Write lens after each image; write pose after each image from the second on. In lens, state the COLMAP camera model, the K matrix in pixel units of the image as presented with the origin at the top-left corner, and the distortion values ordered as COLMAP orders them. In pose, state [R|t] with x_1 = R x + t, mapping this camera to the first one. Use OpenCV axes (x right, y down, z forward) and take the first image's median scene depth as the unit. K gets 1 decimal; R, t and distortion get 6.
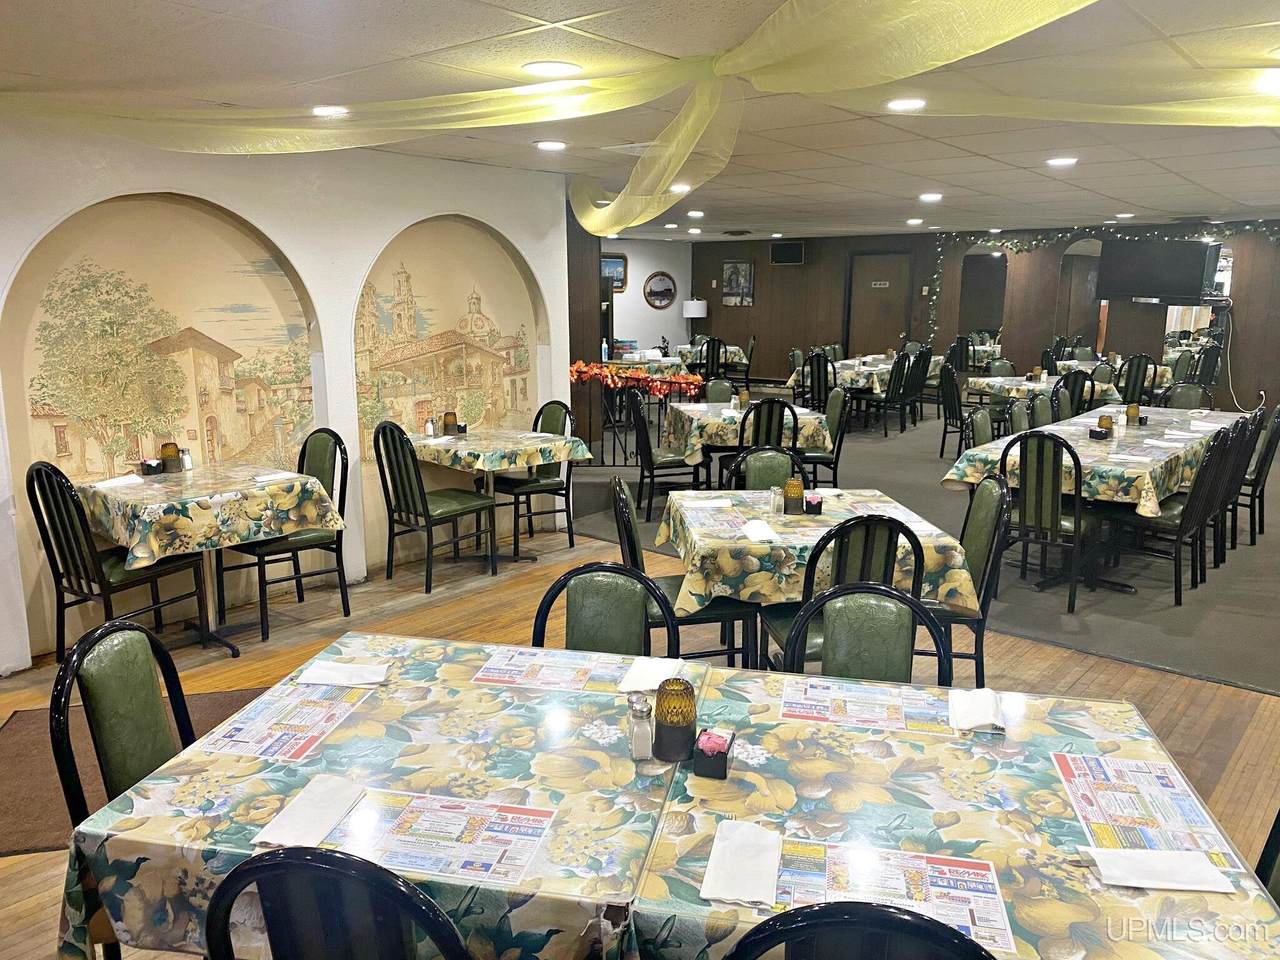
lens RADIAL K [[976.4, 0, 639.0], [0, 976.4, 477.9], [0, 0, 1]] dist [0.123124, -0.144085]
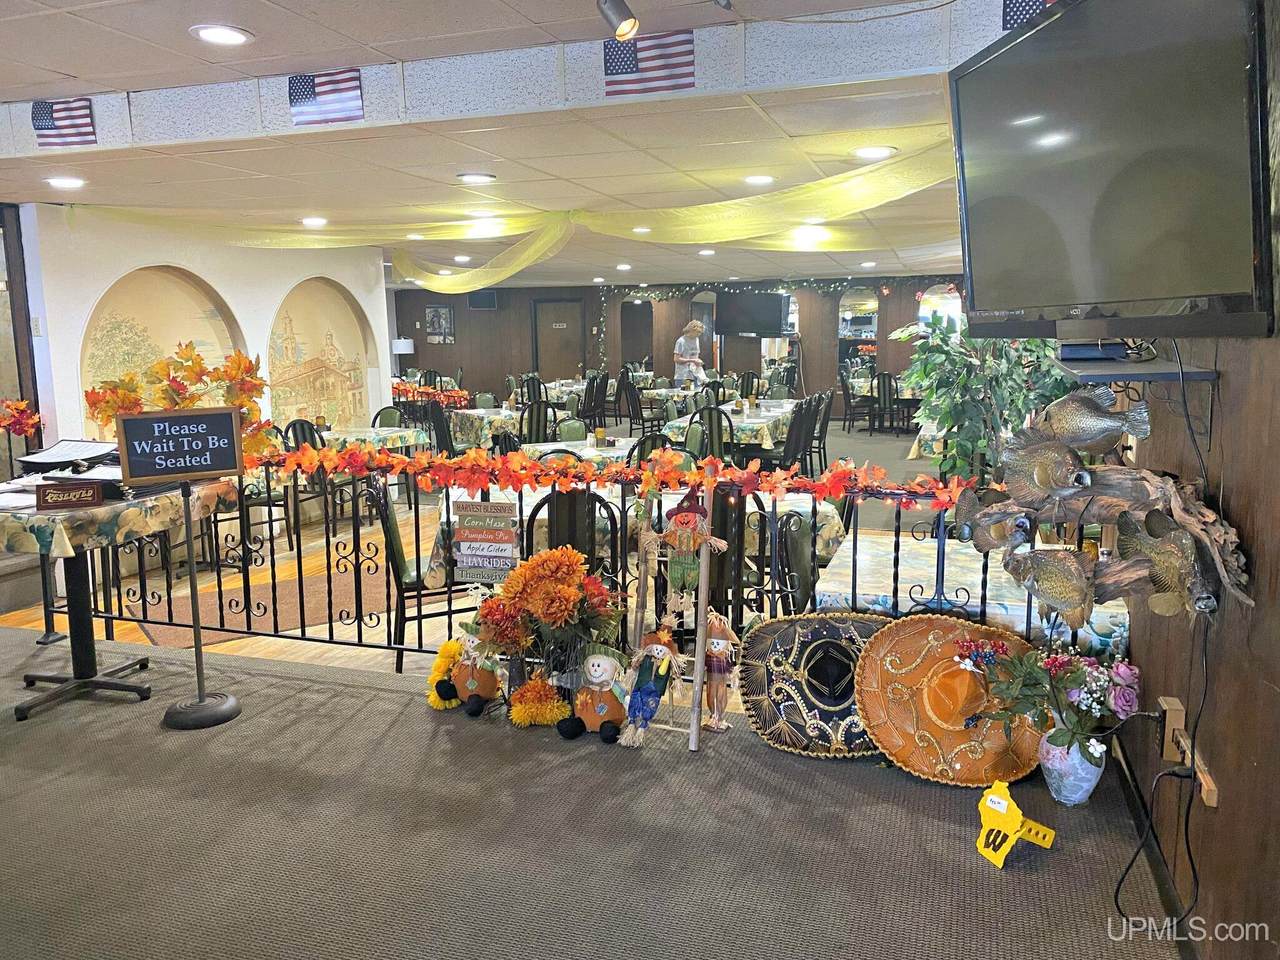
lens RADIAL K [[976.4, 0, 639.0], [0, 976.4, 477.9], [0, 0, 1]] dist [0.123124, -0.144085]
pose [[0.934322, -0.068515, 0.349783, -0.207600], [0.083193, 0.996165, -0.027094, 0.074755], [-0.346585, 0.054414, 0.936439, -0.360474]]
